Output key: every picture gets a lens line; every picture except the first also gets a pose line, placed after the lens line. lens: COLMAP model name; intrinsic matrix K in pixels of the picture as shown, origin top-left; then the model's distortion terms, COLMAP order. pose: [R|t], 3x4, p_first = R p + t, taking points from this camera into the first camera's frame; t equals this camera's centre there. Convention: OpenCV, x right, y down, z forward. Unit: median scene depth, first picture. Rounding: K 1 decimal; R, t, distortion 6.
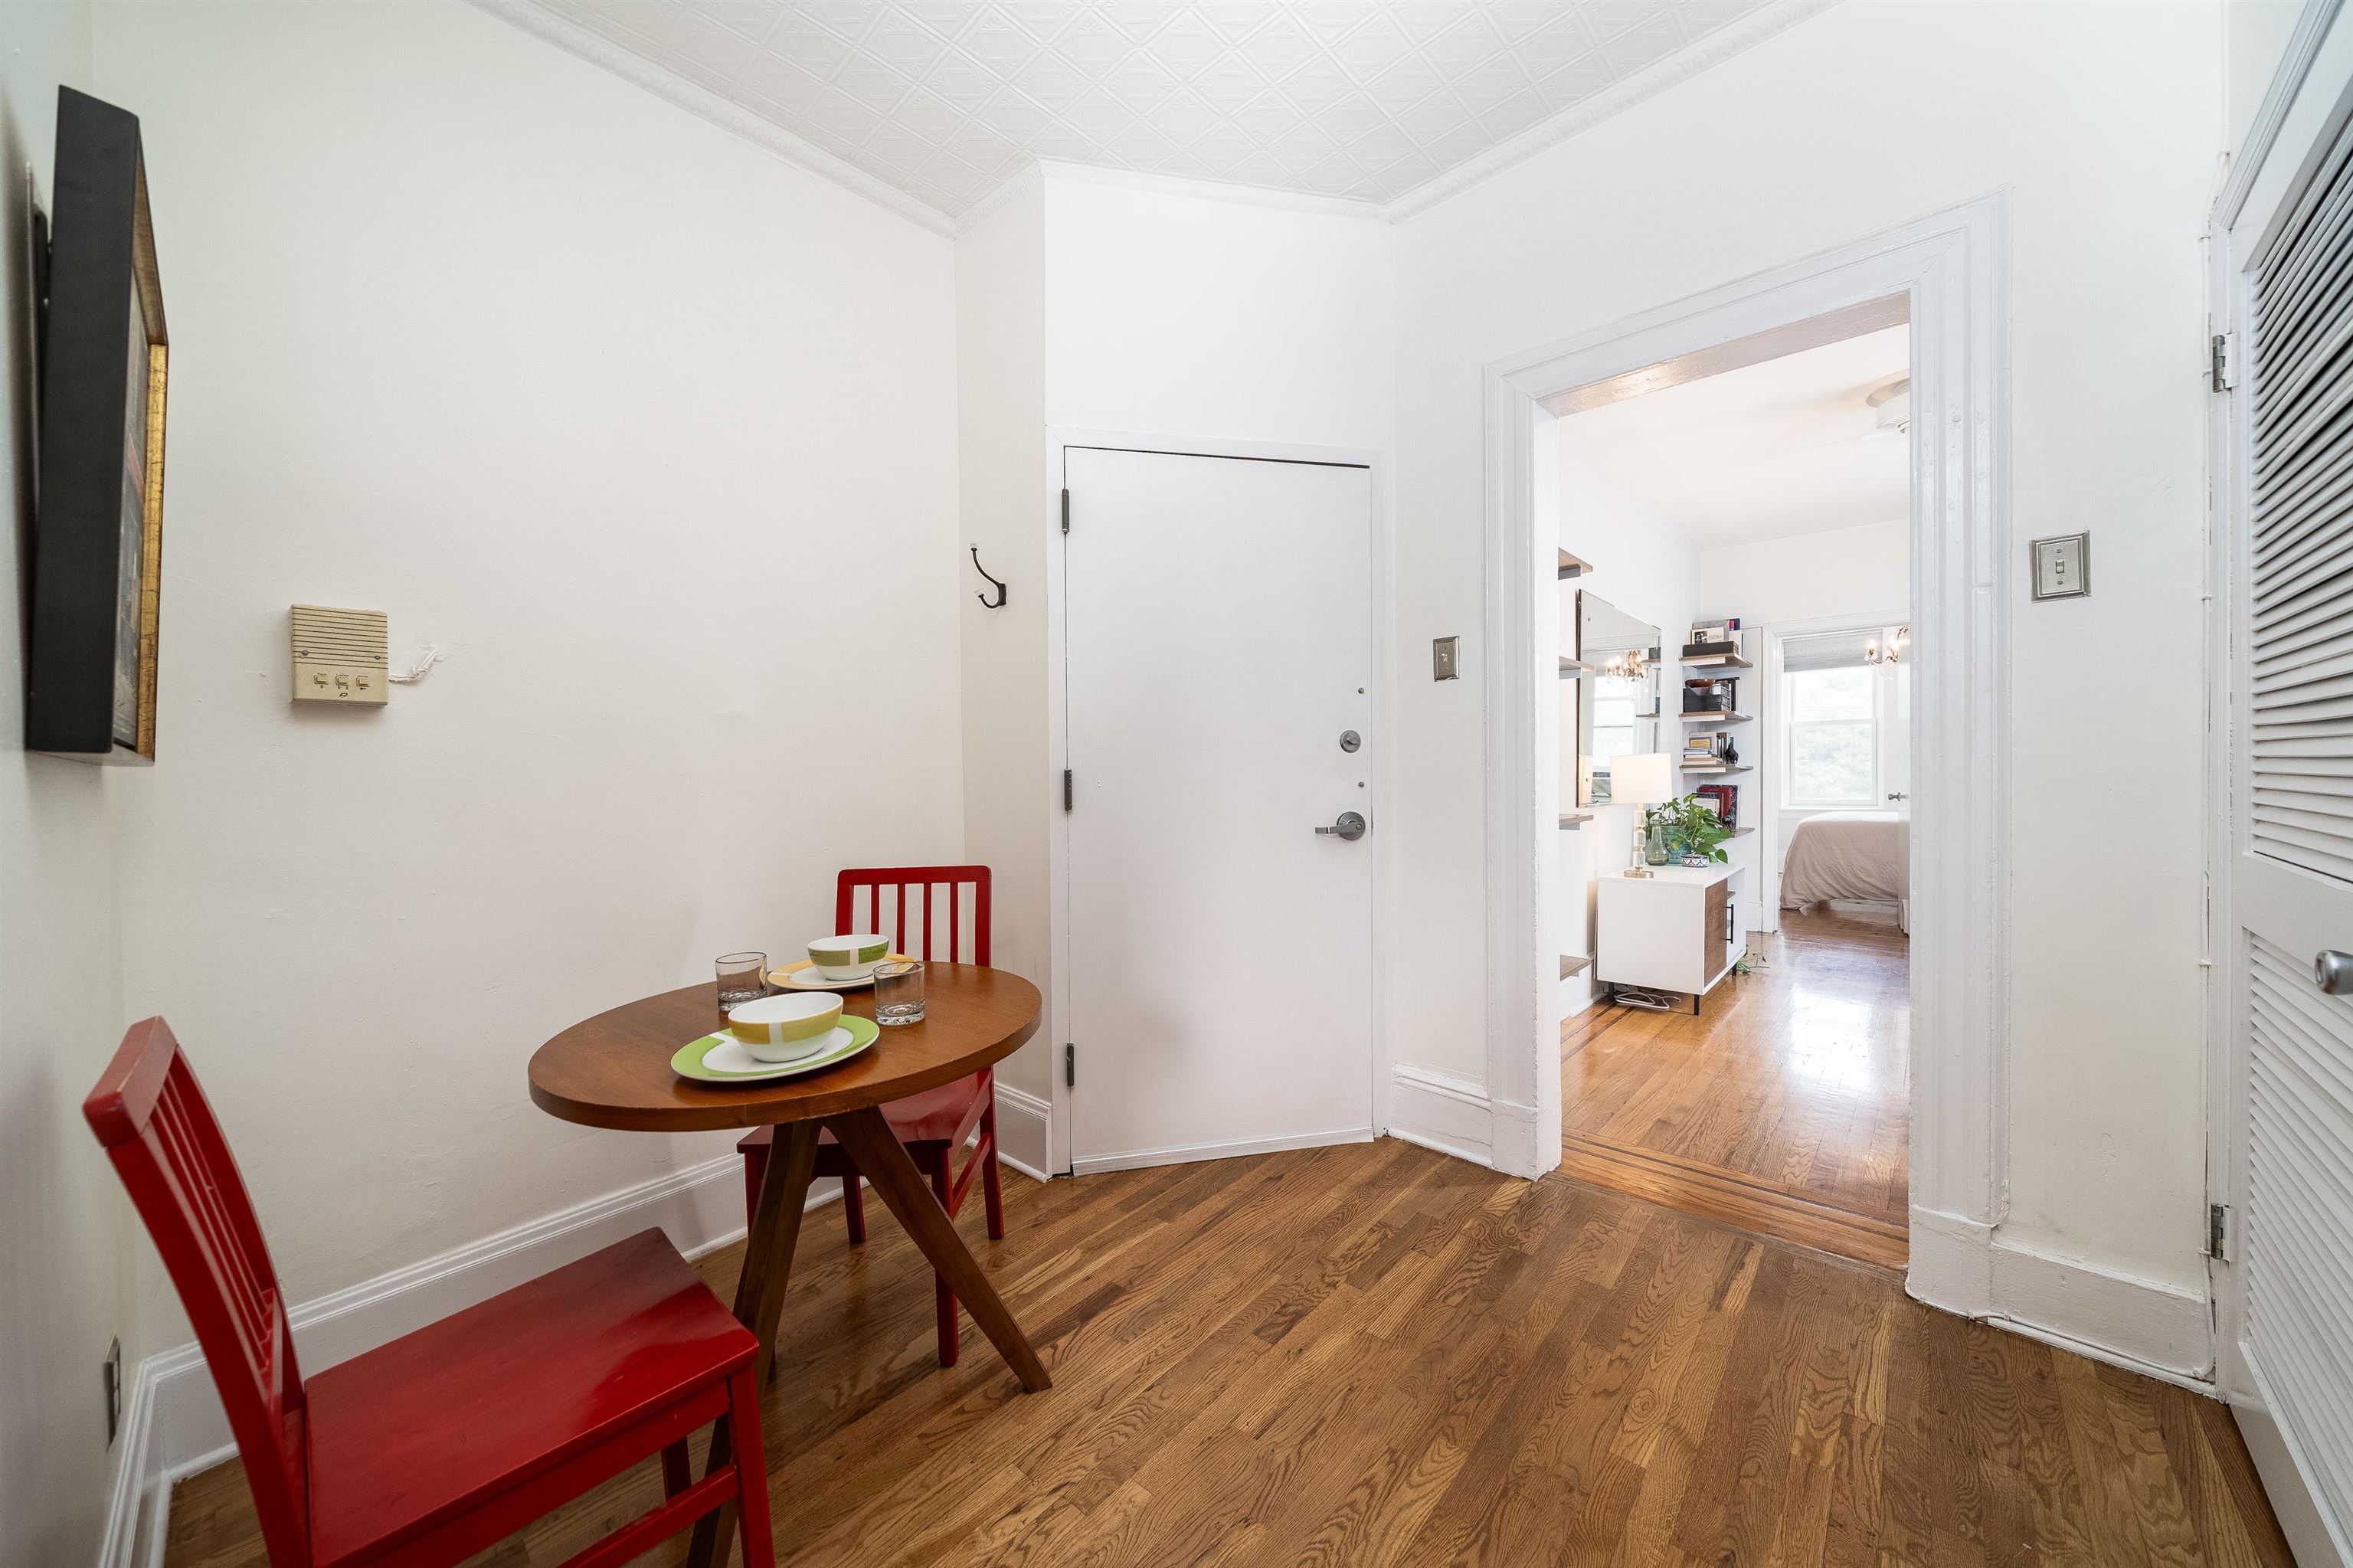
lens RADIAL K [[866.5, 0, 1177.7], [0, 866.5, 784.3], [0, 0, 1]] dist [-0.002568, -0.000602]
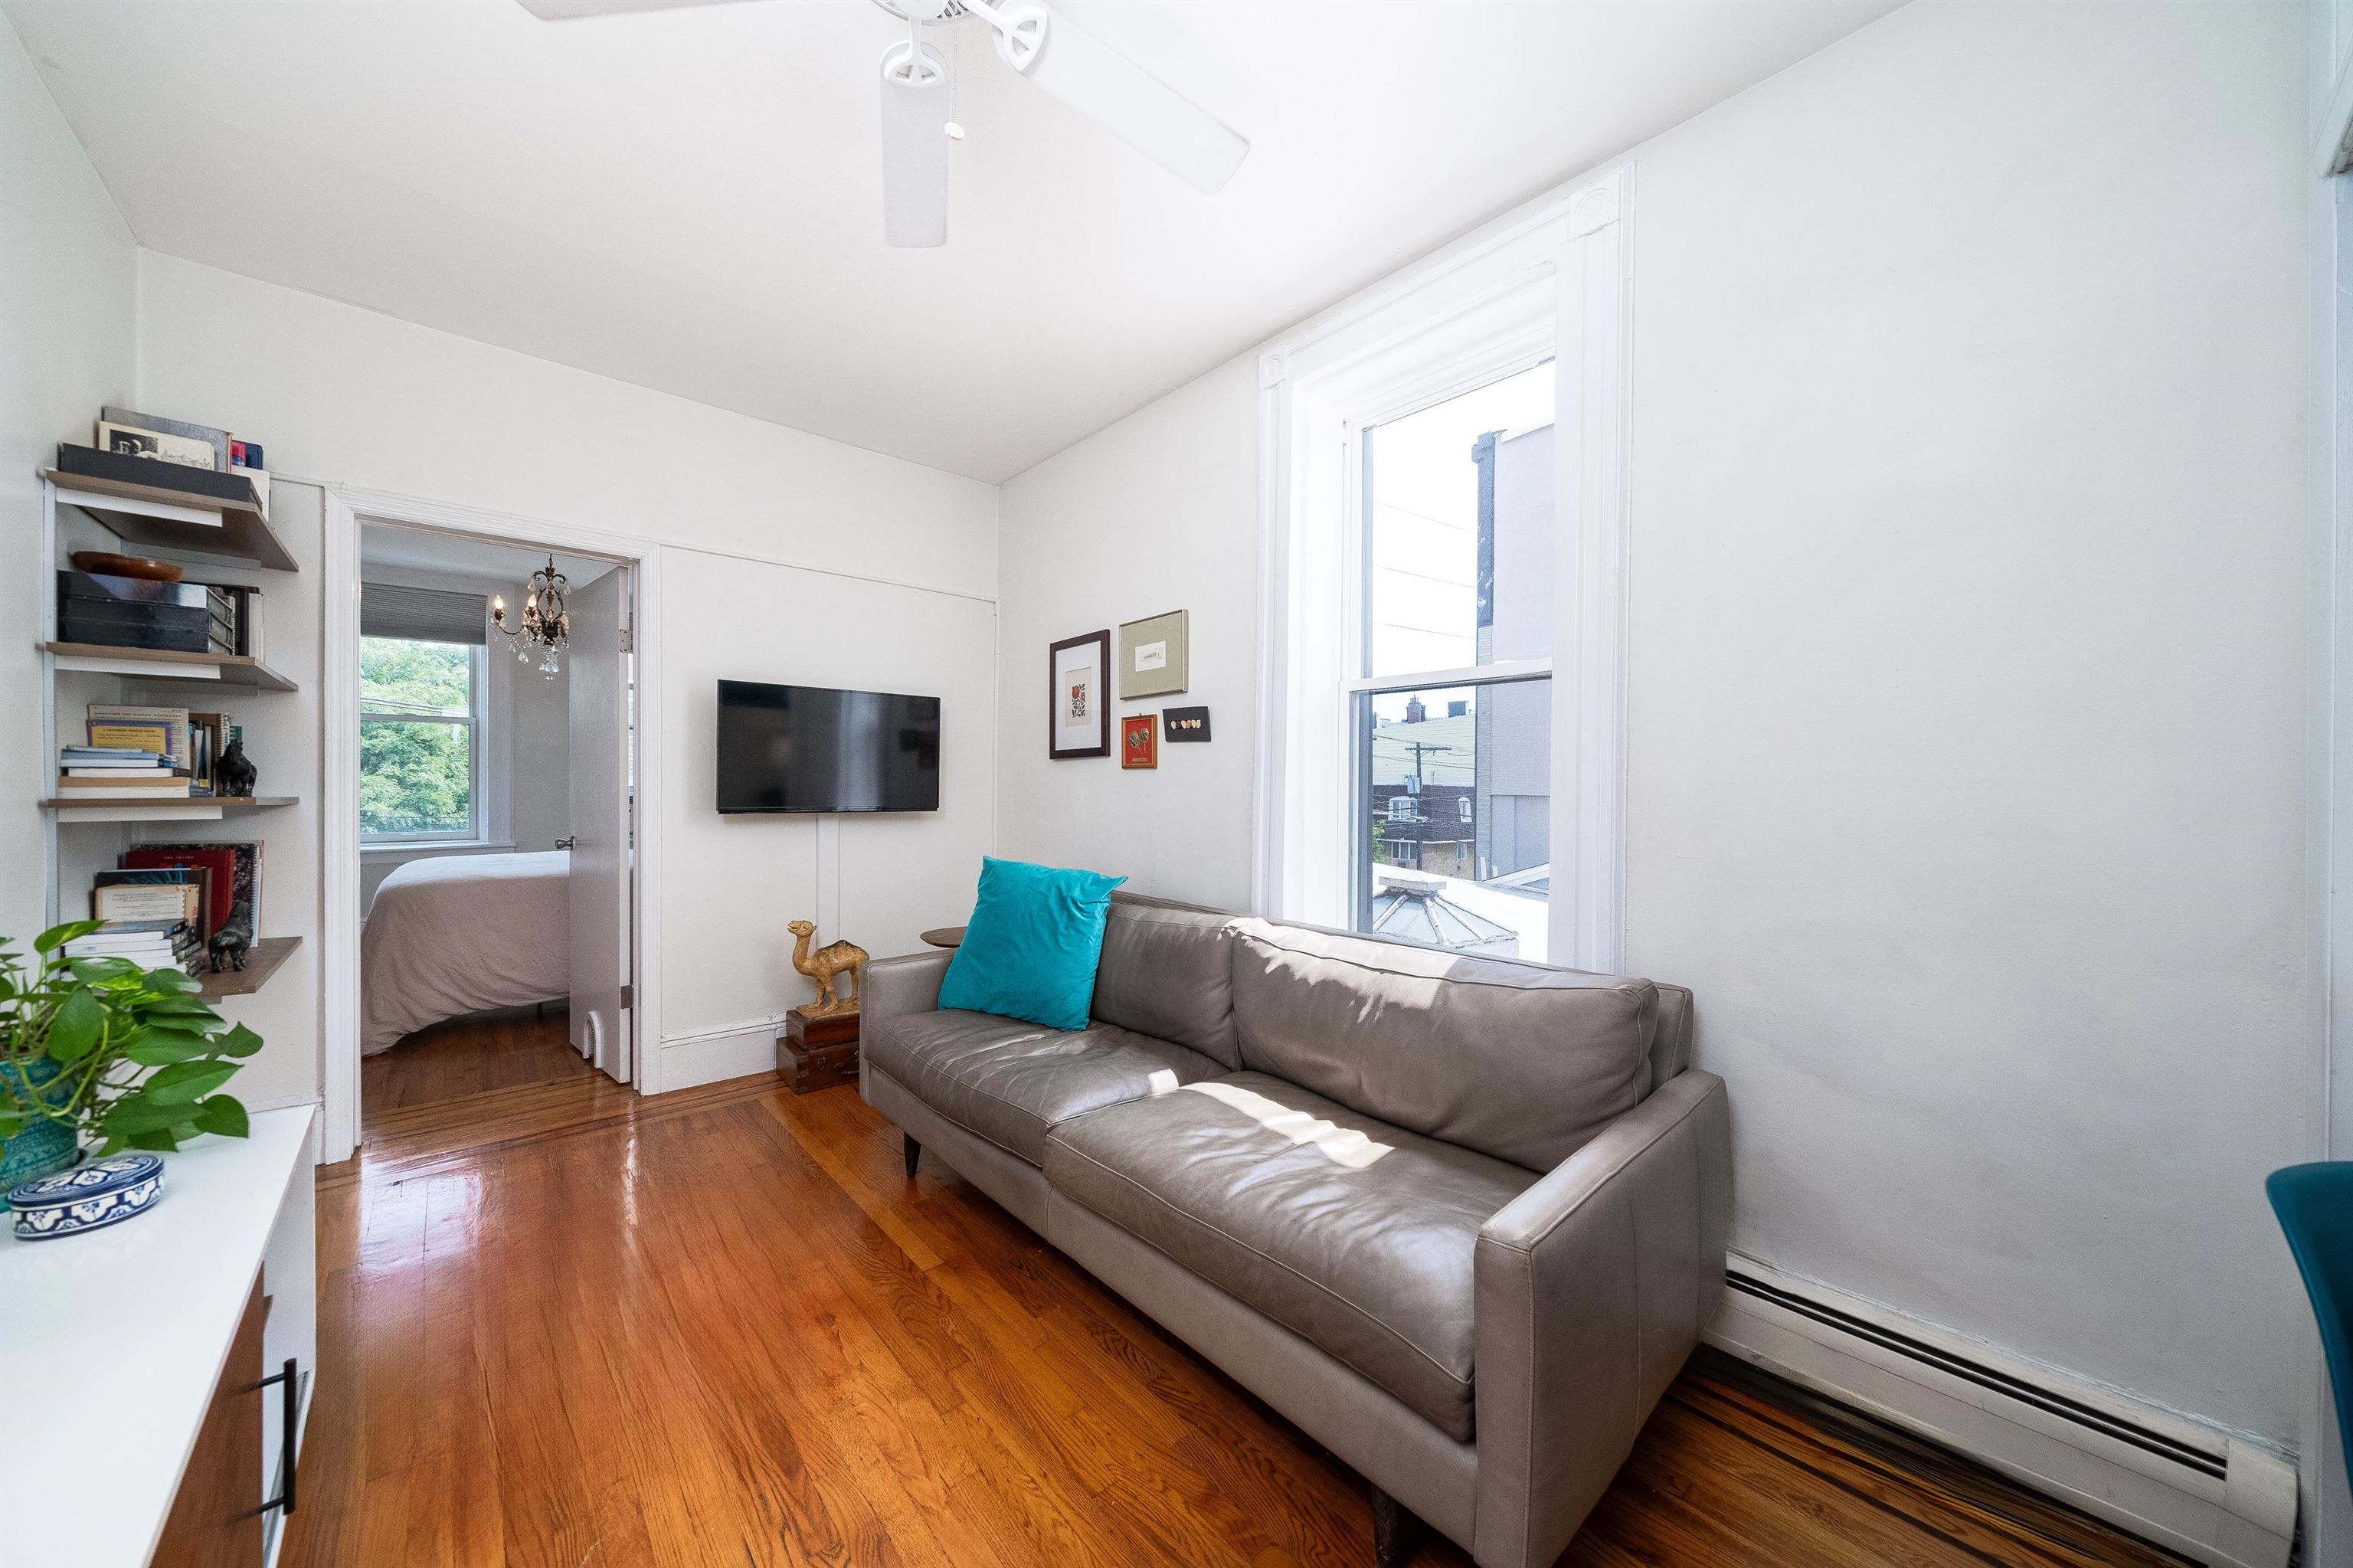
lens RADIAL K [[816.3, 0, 1177.0], [0, 816.3, 789.4], [0, 0, 1]] dist [-0.005248, -0.000112]
pose [[0.123624, 0.000654, 0.992329, 0.329046], [0.001050, 0.999999, -0.000790, -0.025075], [-0.992329, 0.001140, 0.123624, 0.534821]]
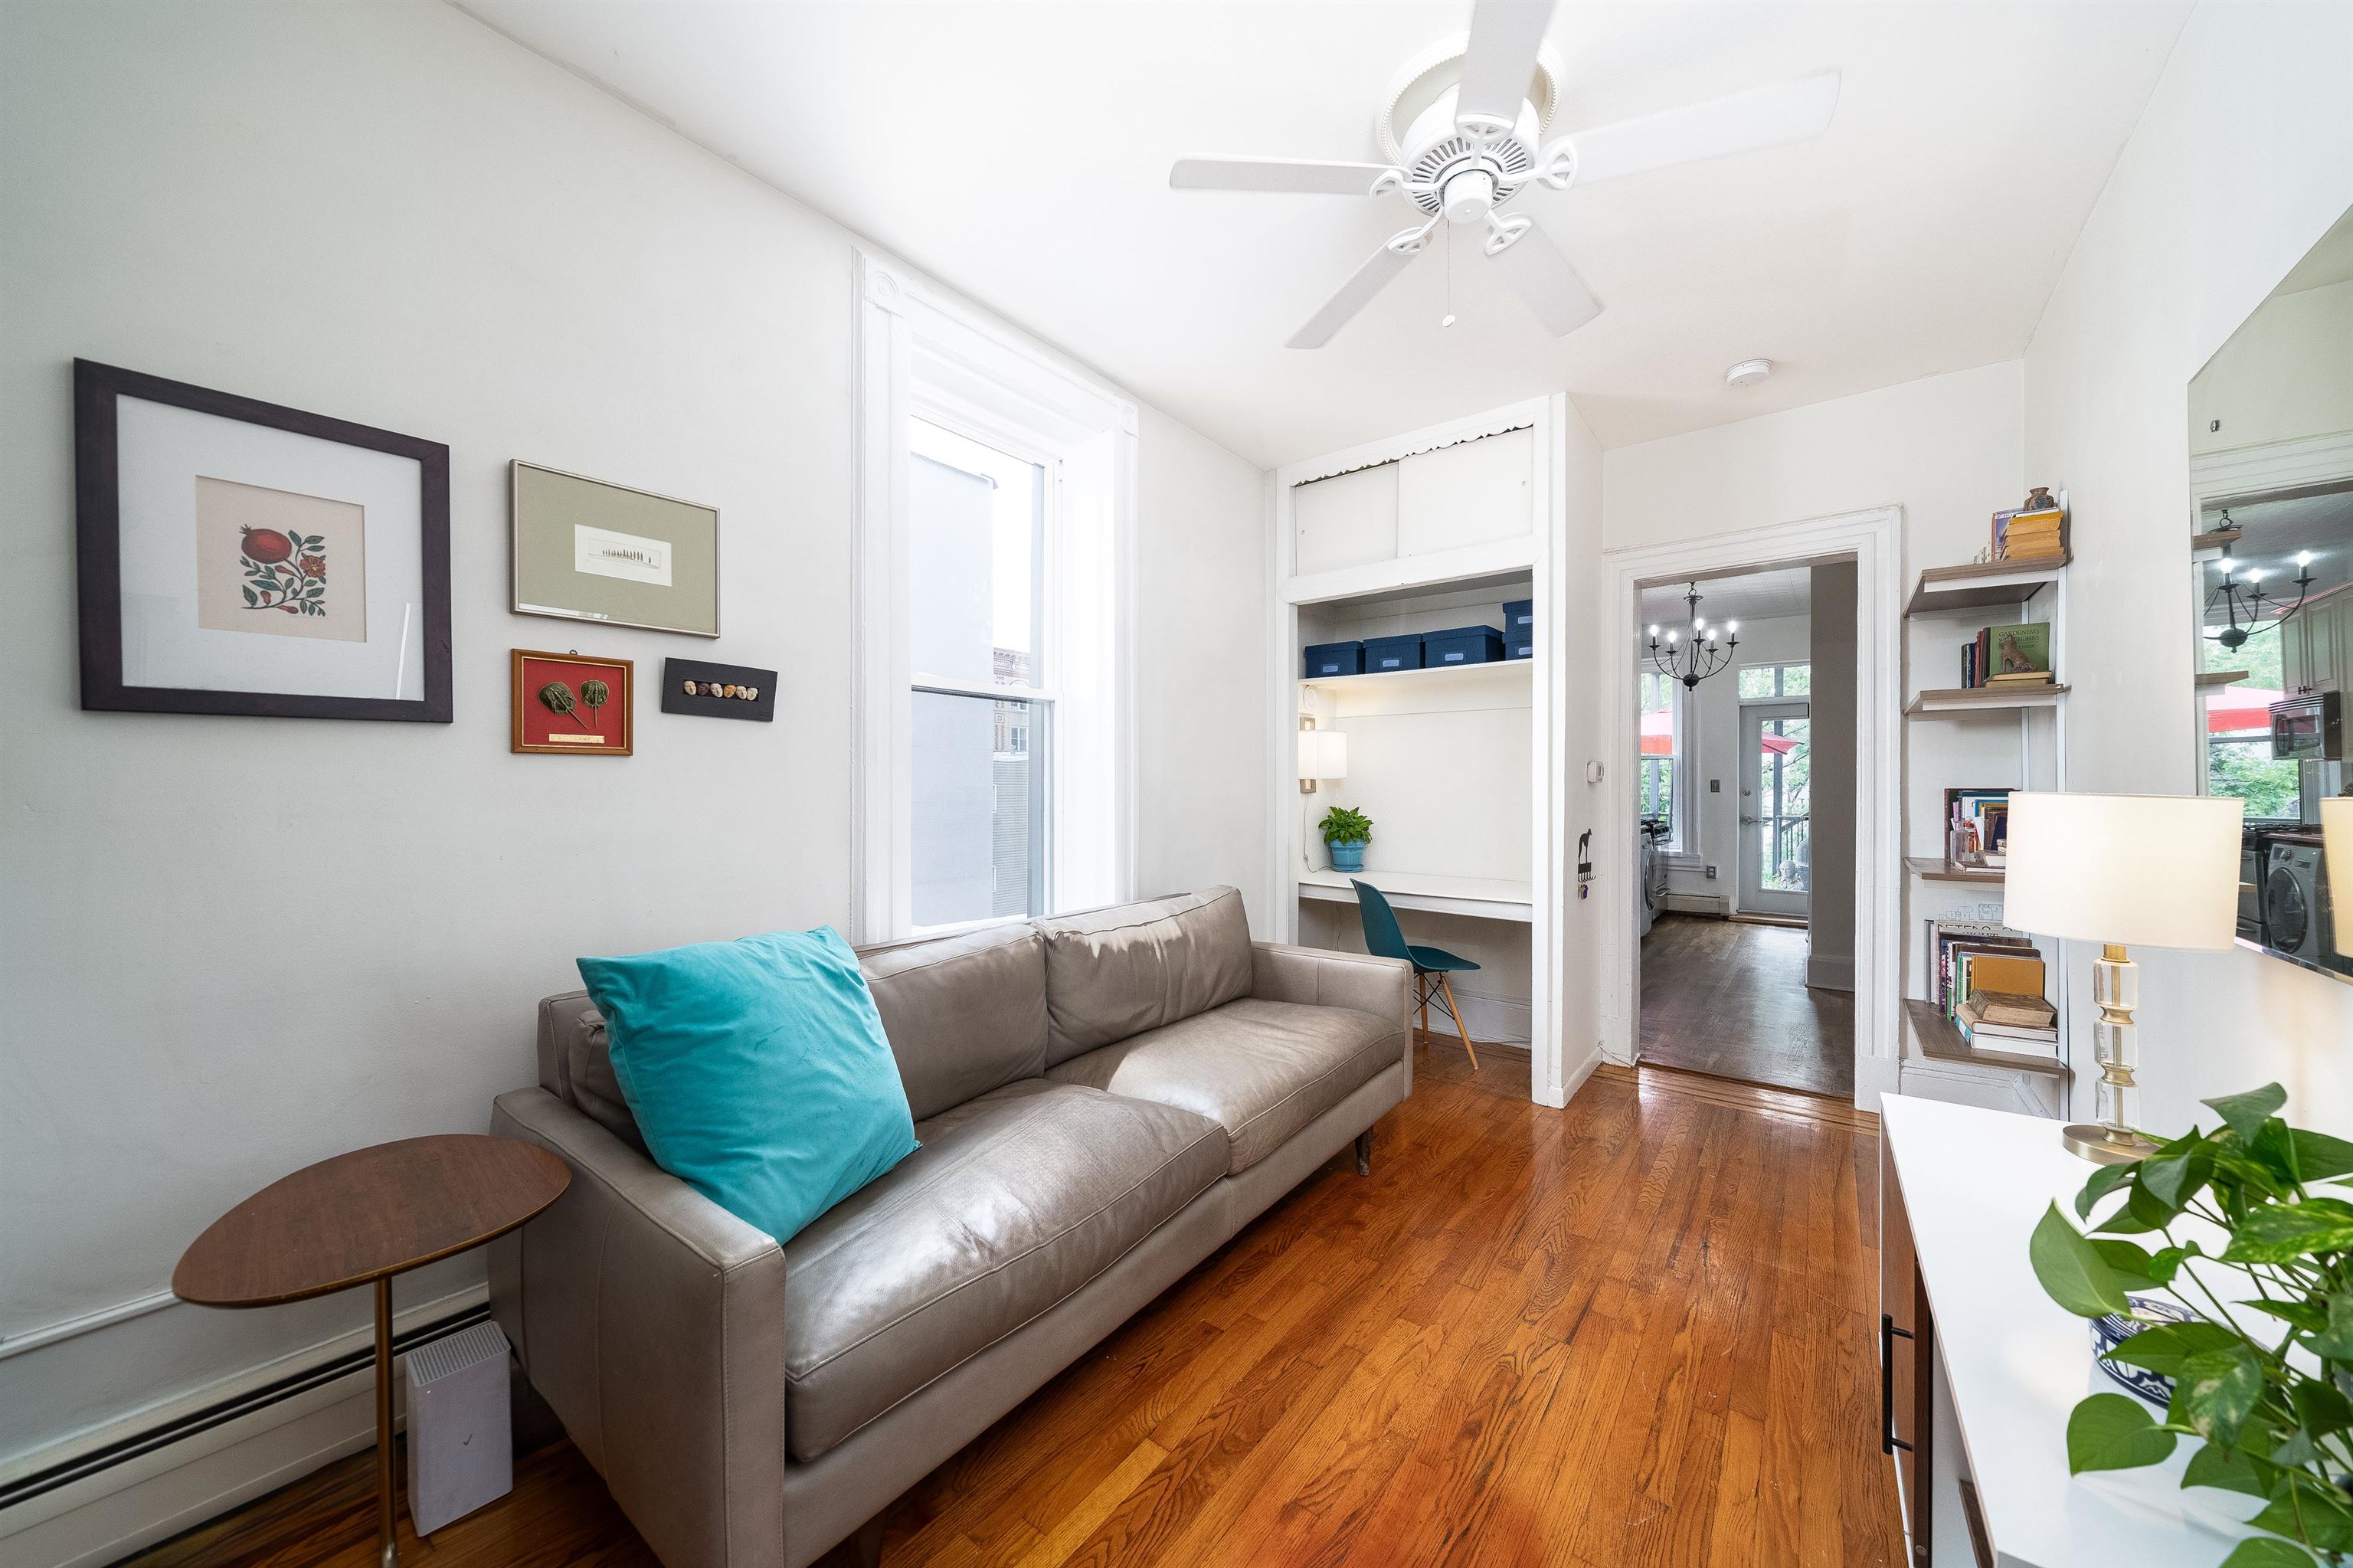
lens RADIAL K [[816.3, 0, 1229.7], [0, 816.3, 780.9], [0, 0, 1]] dist [-0.005248, -0.000112]
pose [[-0.995352, 0.000683, -0.096299, 0.670073], [0.000170, 0.999986, 0.005340, -0.031622], [0.096301, 0.005299, -0.995338, 0.944158]]
